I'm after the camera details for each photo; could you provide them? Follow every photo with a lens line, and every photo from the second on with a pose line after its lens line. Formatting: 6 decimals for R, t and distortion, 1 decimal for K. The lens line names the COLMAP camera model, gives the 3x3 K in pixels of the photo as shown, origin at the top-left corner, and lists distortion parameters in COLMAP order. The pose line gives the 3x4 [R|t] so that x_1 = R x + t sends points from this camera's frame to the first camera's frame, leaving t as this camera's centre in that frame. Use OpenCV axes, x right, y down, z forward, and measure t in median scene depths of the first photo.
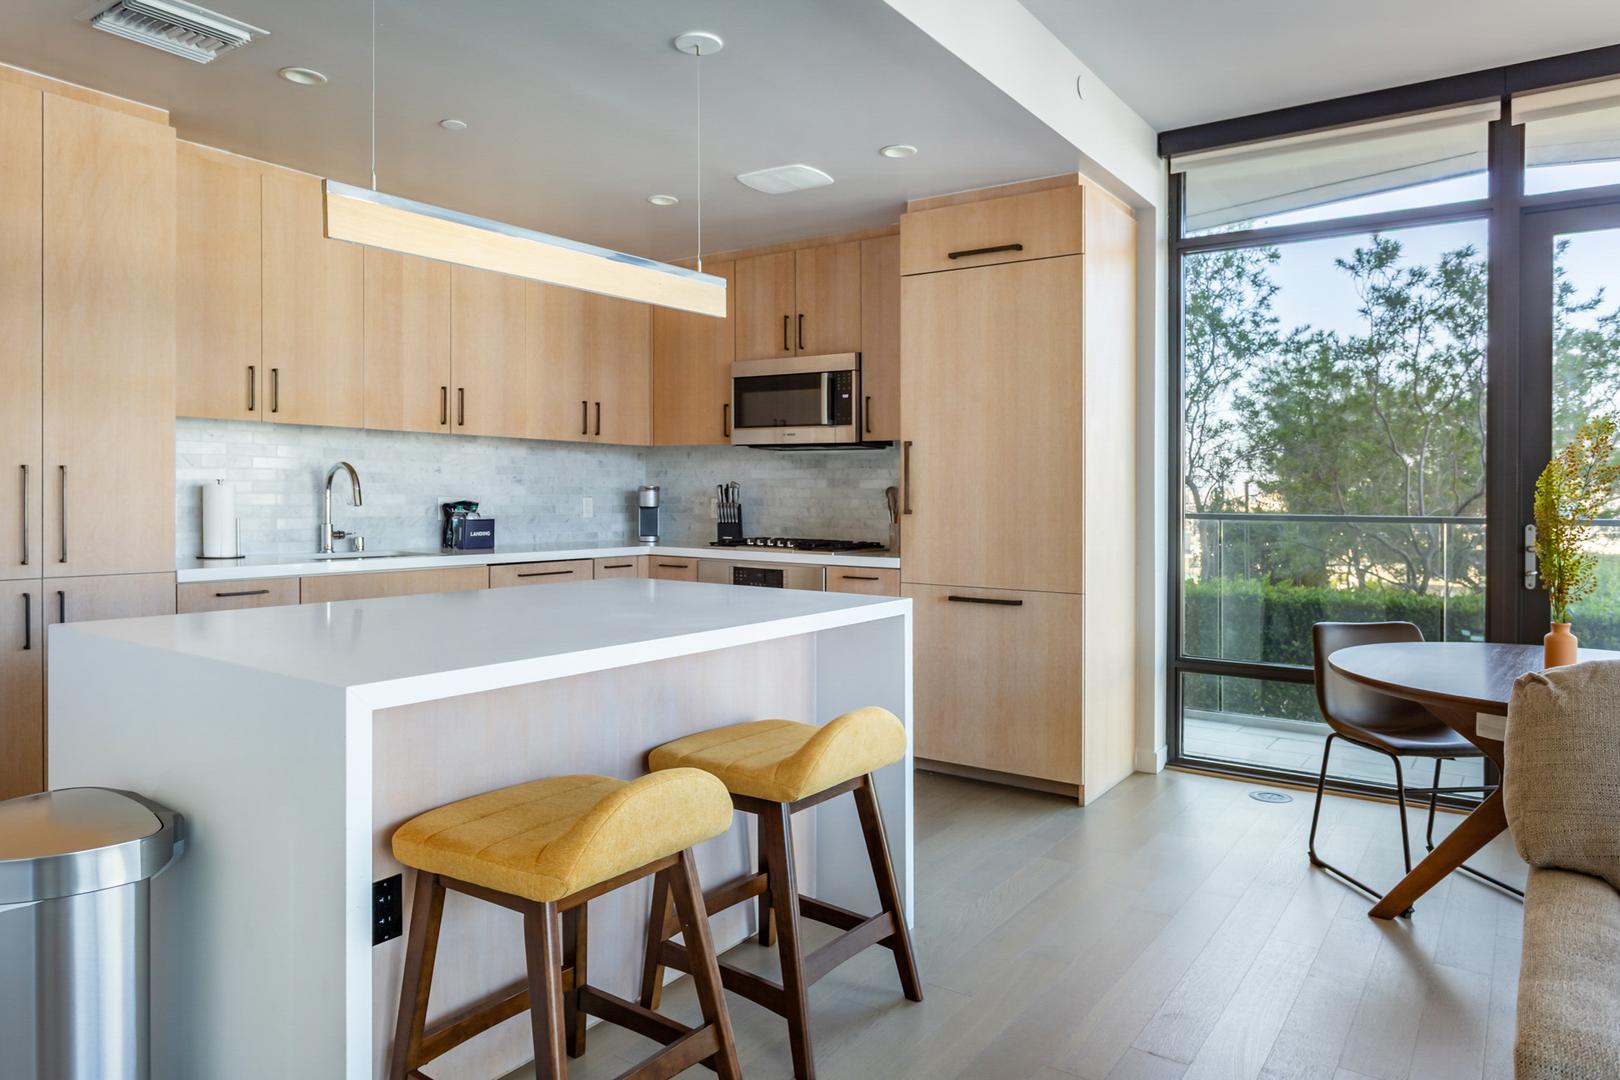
lens RADIAL K [[1055.4, 0, 831.8], [0, 1055.4, 479.0], [0, 0, 1]] dist [-0.006046, 0.000880]
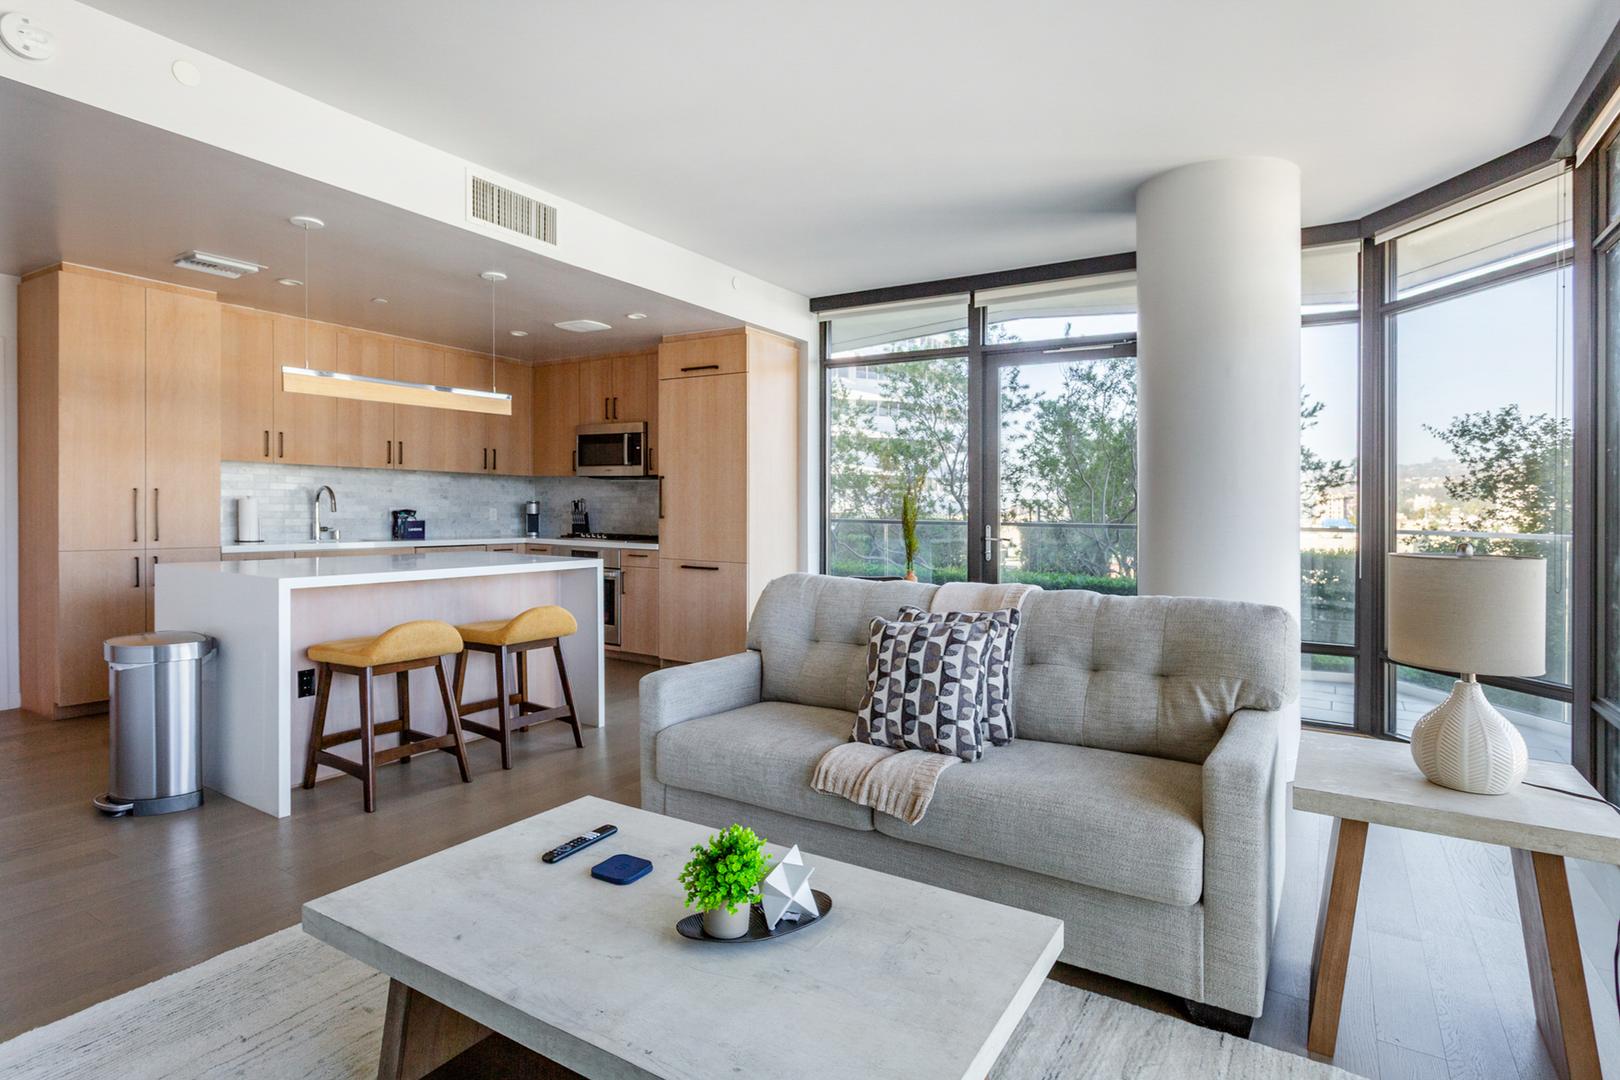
lens RADIAL K [[826.4, 0, 807.6], [0, 826.4, 502.1], [0, 0, 1]] dist [-0.002806, -0.001486]
pose [[0.998808, 0.005518, 0.048500, 0.236250], [-0.005896, 0.999953, 0.007650, -0.004627], [-0.048456, -0.007927, 0.998794, -0.347936]]
